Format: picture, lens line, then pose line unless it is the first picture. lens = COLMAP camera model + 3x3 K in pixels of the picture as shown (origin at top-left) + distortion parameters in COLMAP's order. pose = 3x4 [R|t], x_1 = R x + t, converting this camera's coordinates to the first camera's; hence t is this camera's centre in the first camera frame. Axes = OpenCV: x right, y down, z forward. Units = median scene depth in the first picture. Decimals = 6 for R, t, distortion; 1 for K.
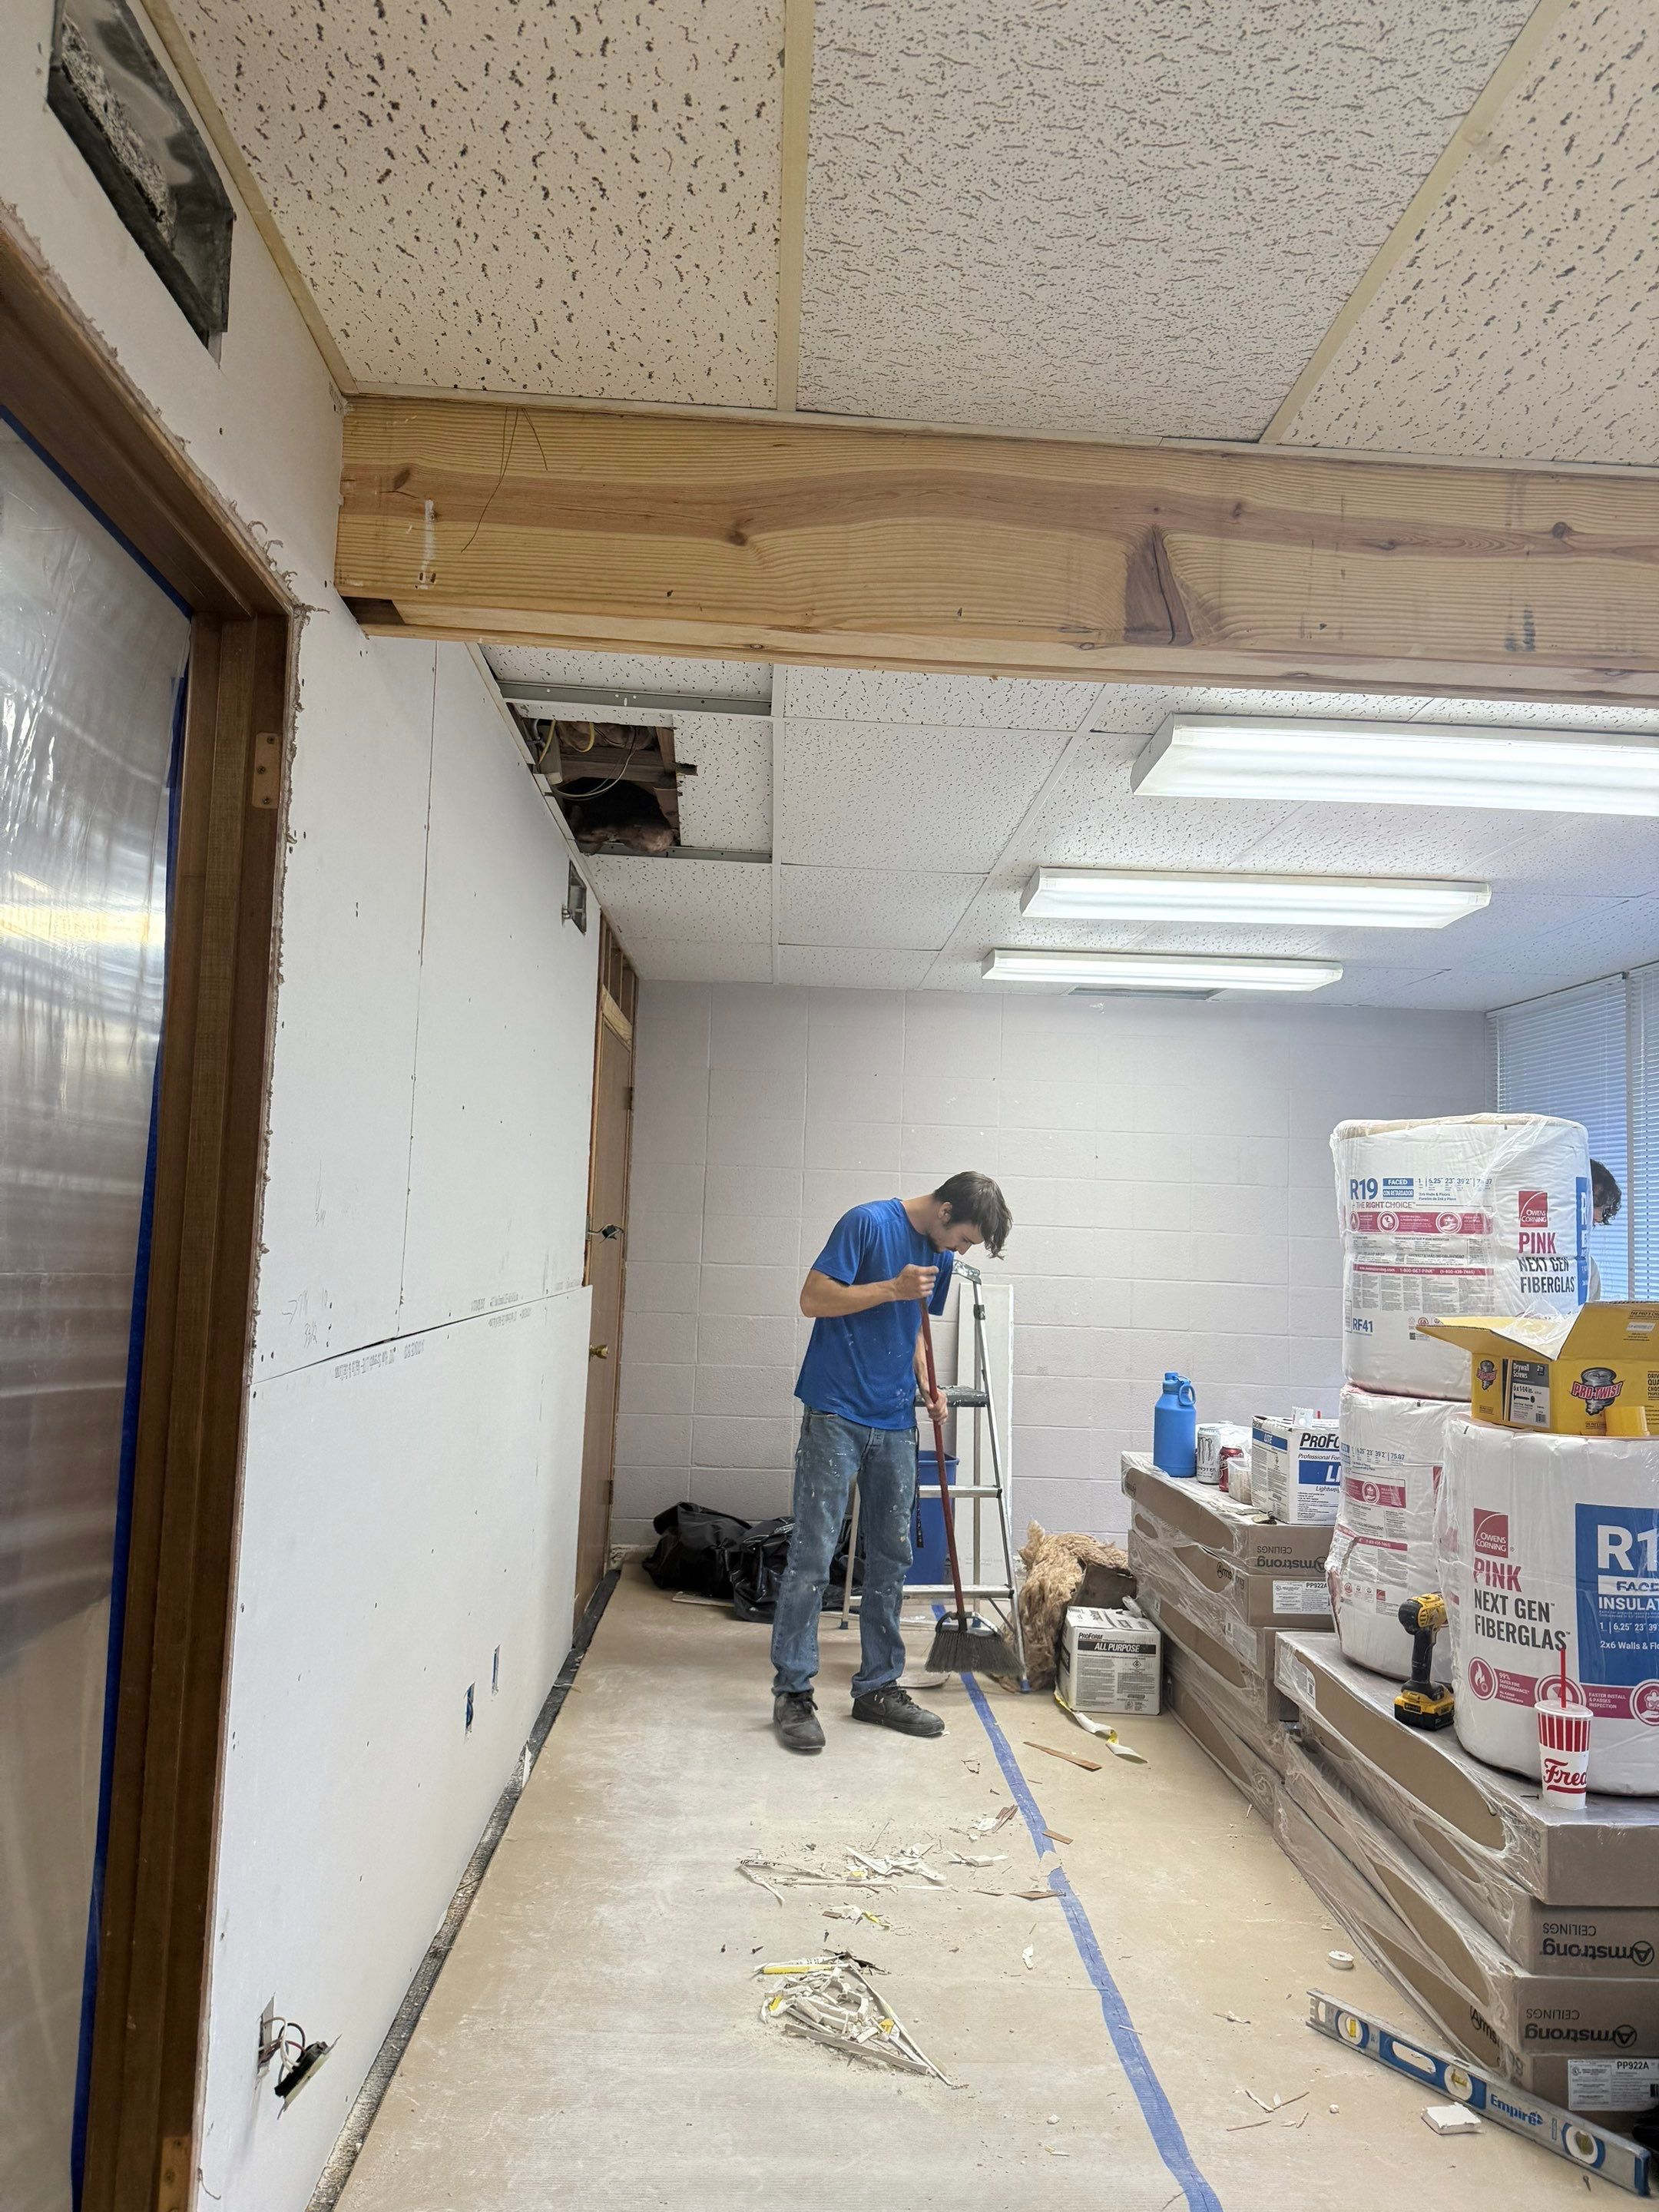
lens RADIAL K [[1559.9, 0, 834.3], [0, 1559.9, 1095.5], [0, 0, 1]] dist [0.047615, -0.056015]
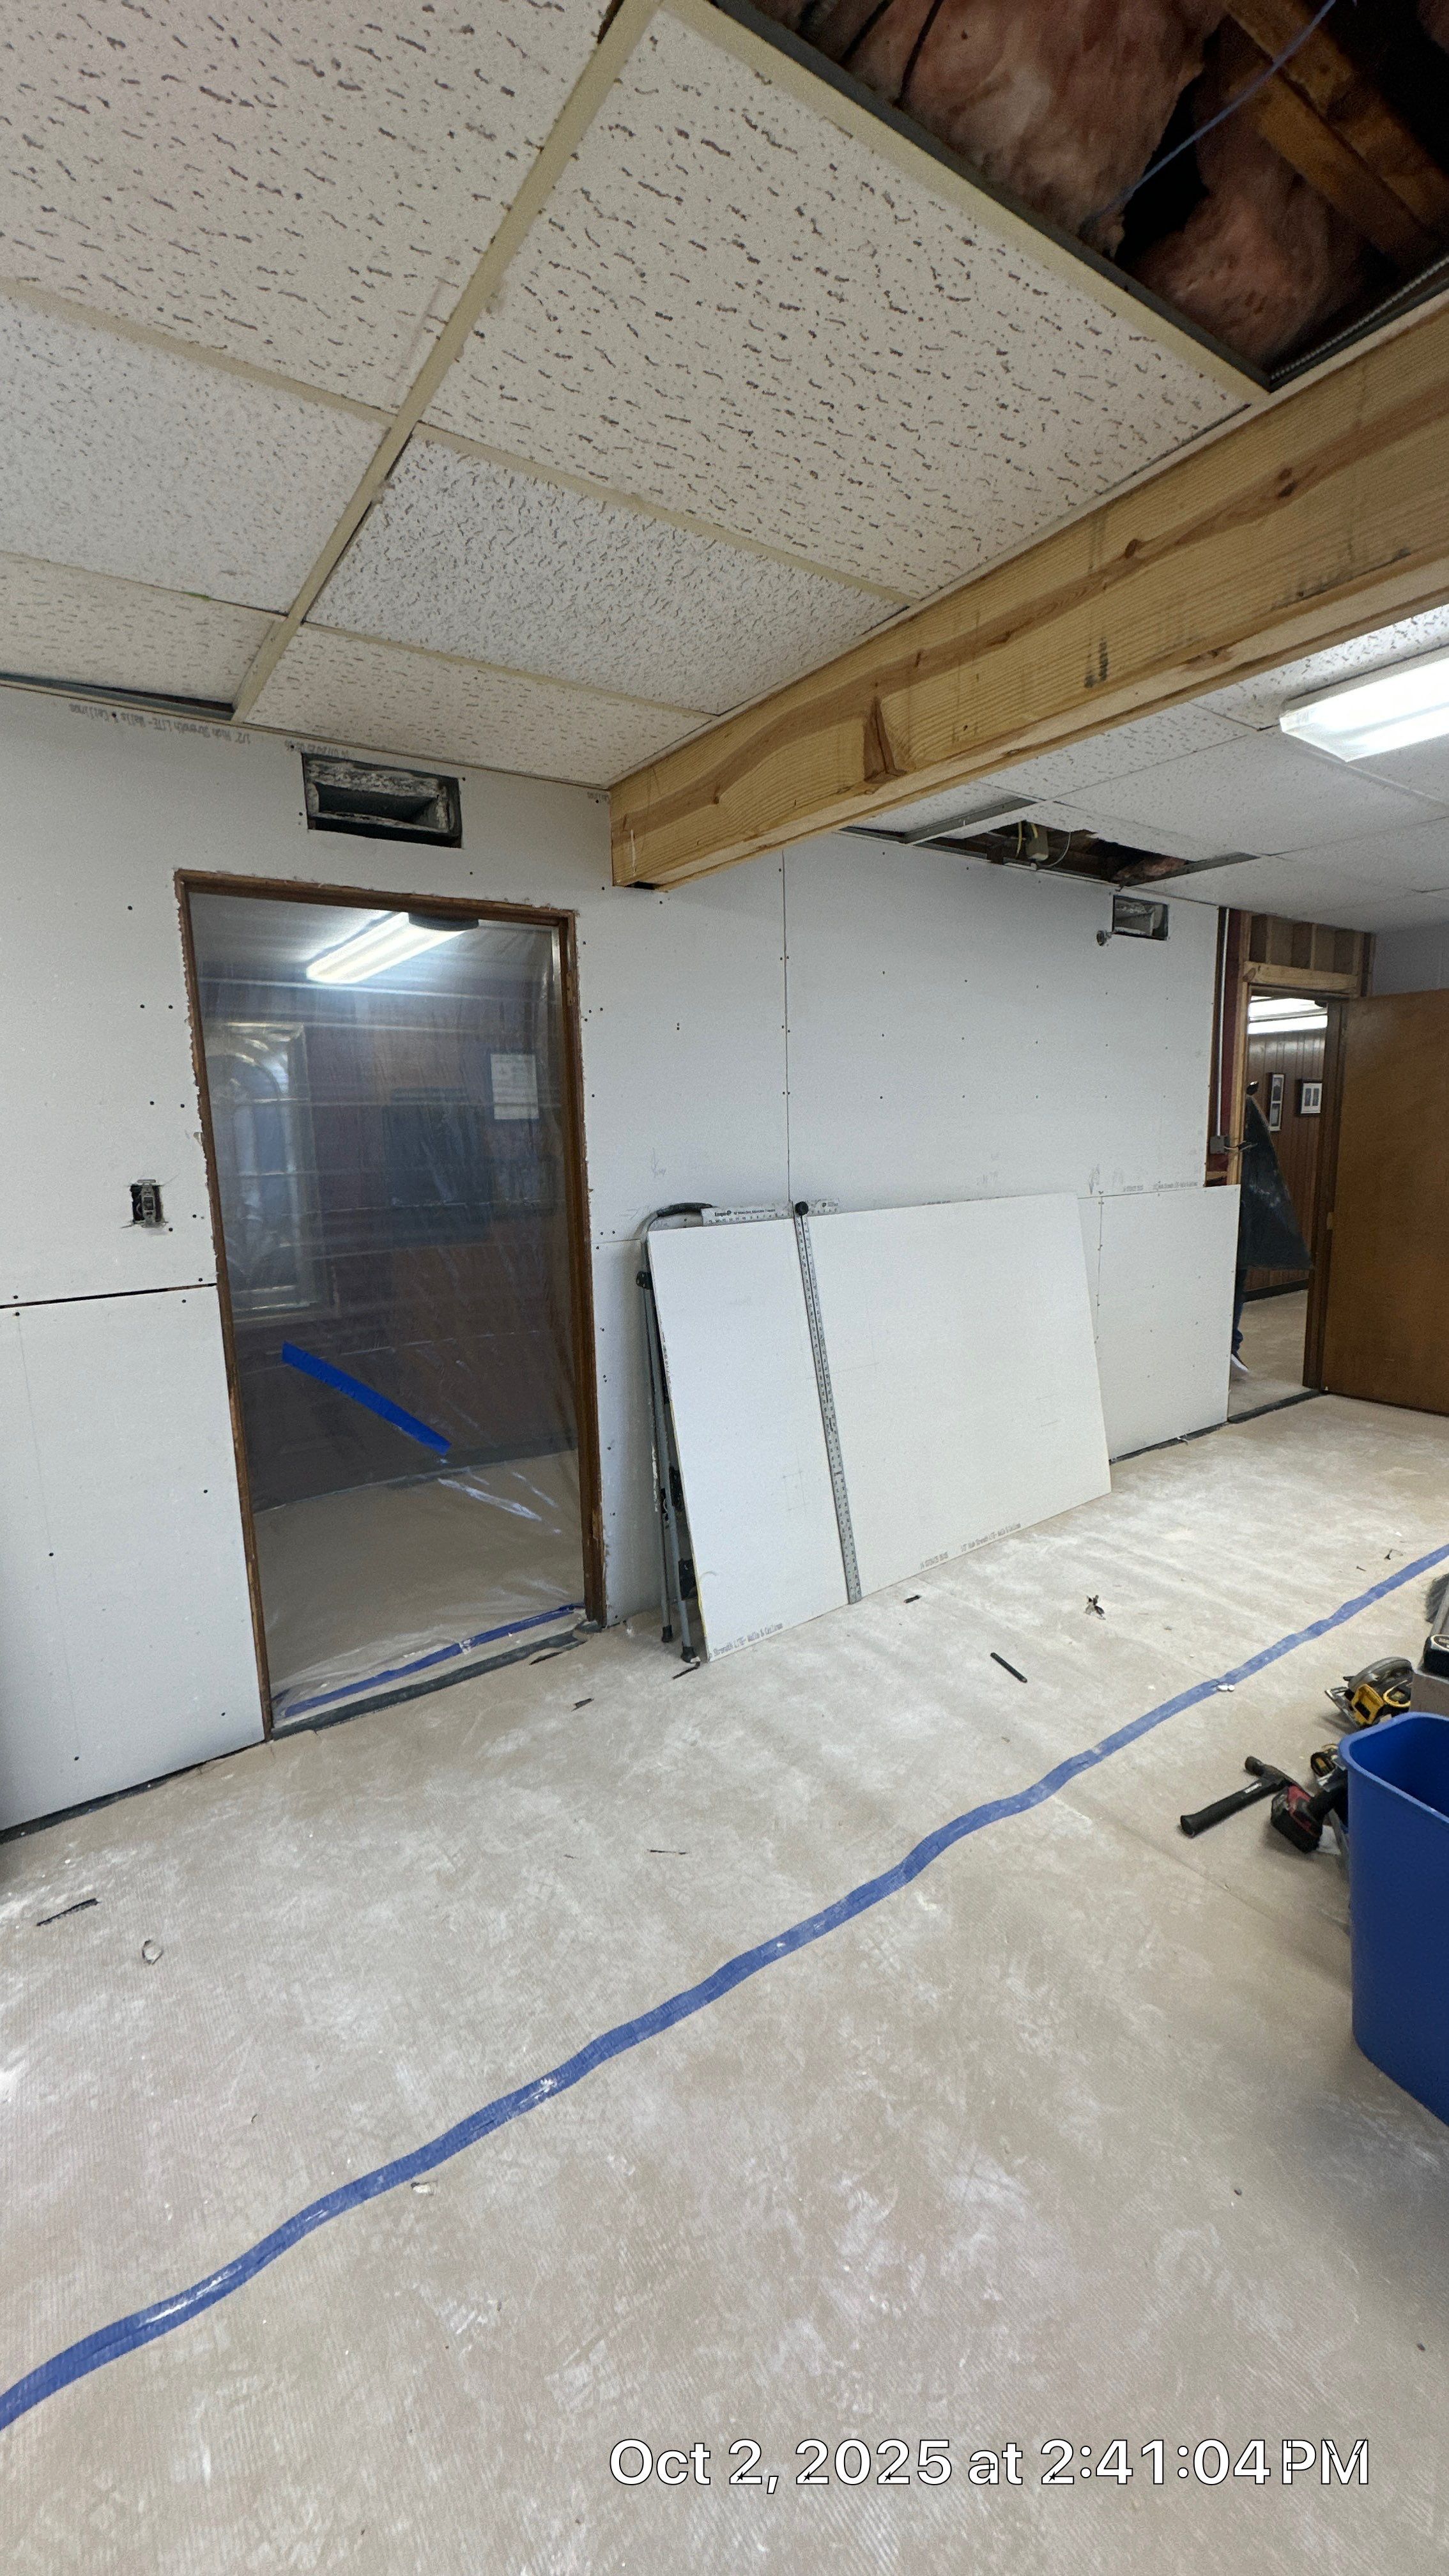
lens RADIAL K [[1019.2, 0, 714.4], [0, 1019.2, 1283.2], [0, 0, 1]] dist [-0.003087, 0.000551]
pose [[0.520807, 0.086812, -0.849249, 0.967133], [0.118945, 0.977733, 0.172890, -0.012129], [0.845347, -0.191056, 0.498884, 0.296741]]
